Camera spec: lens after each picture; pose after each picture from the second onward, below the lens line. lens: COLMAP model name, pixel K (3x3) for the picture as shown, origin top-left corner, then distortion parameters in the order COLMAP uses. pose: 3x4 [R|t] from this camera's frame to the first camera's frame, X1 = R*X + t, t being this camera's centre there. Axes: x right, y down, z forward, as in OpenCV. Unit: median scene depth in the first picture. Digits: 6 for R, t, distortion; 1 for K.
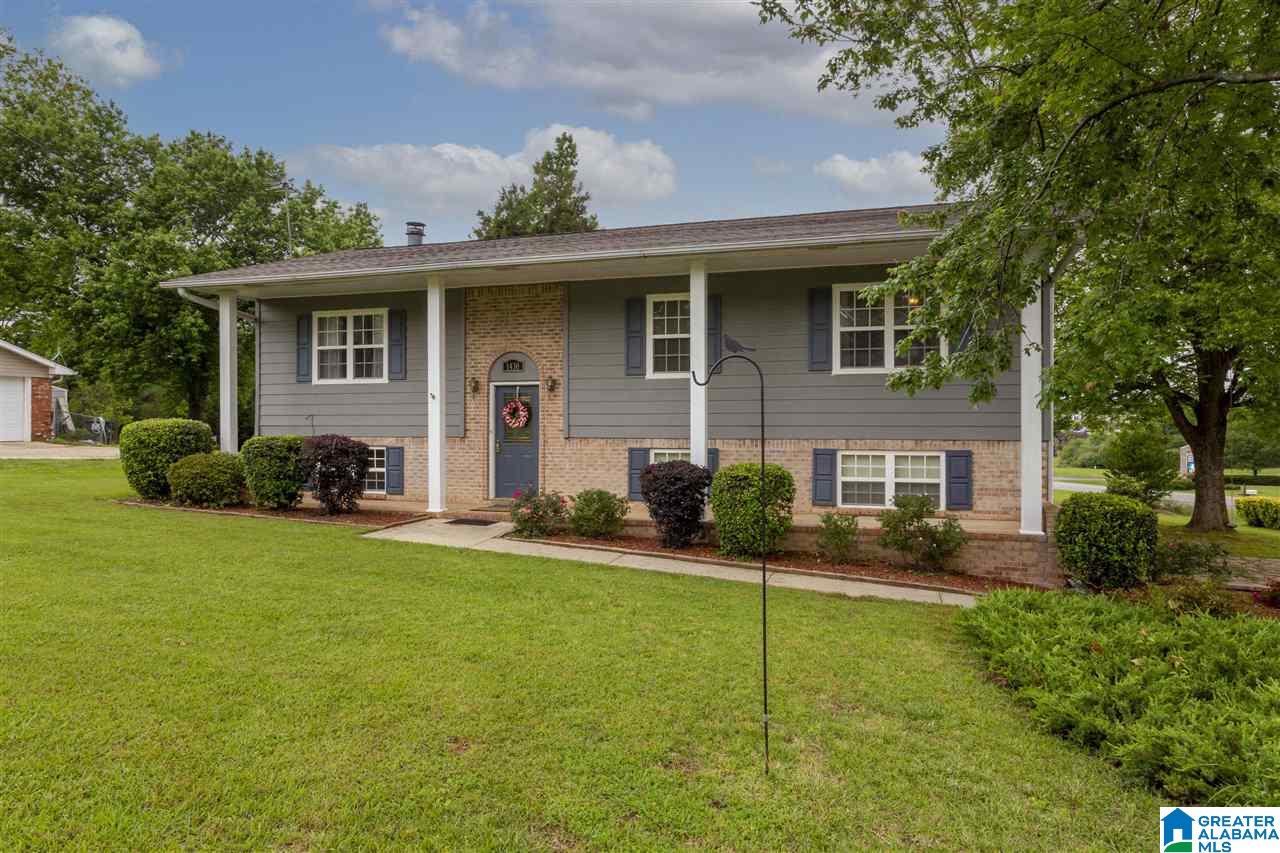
lens RADIAL K [[834.8, 0, 640.1], [0, 834.8, 415.5], [0, 0, 1]] dist [0.009331, 0.000040]
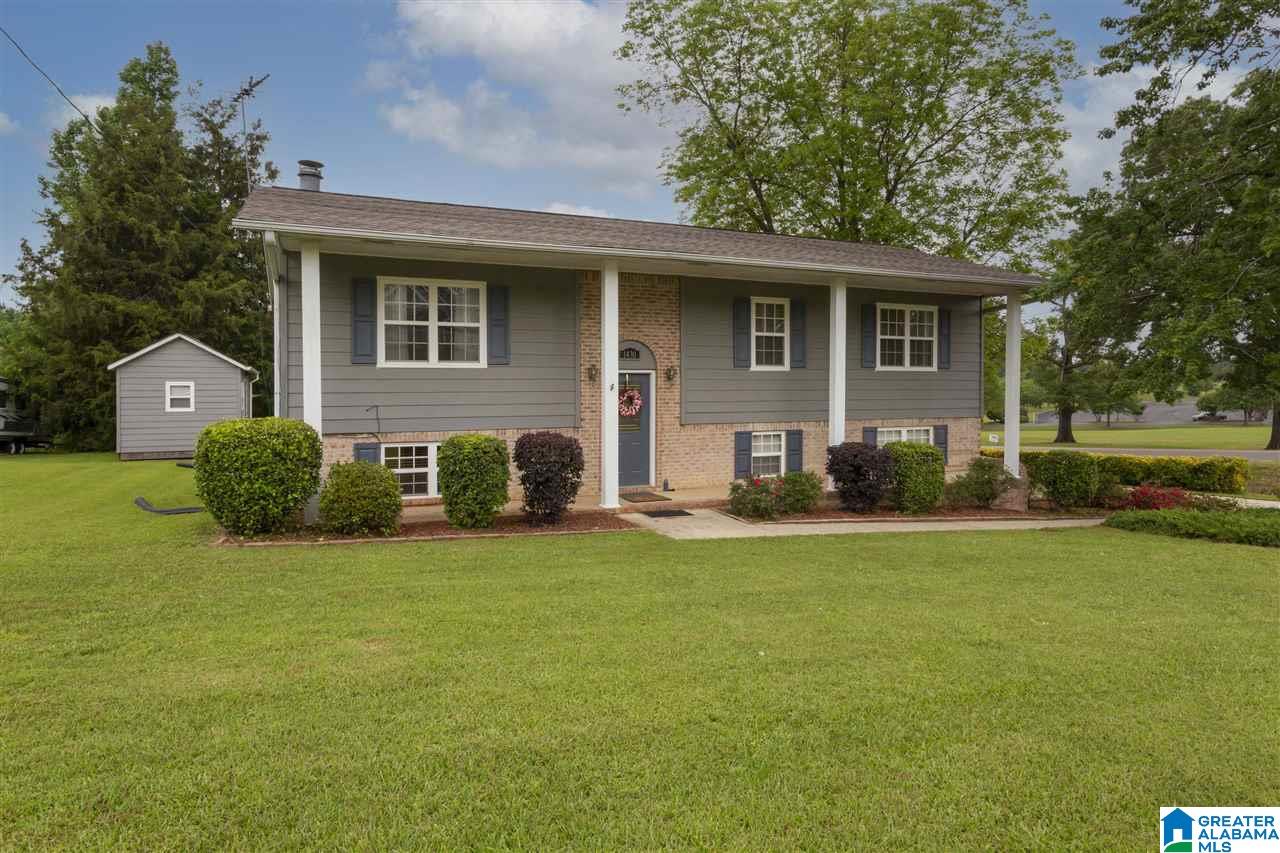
lens RADIAL K [[832.1, 0, 640.6], [0, 832.1, 434.0], [0, 0, 1]] dist [0.007127, 0.000454]
pose [[0.713544, -0.030281, 0.699955, -0.881585], [0.010342, 0.999412, 0.032692, 0.003827], [-0.700534, -0.016088, 0.713438, 0.289719]]
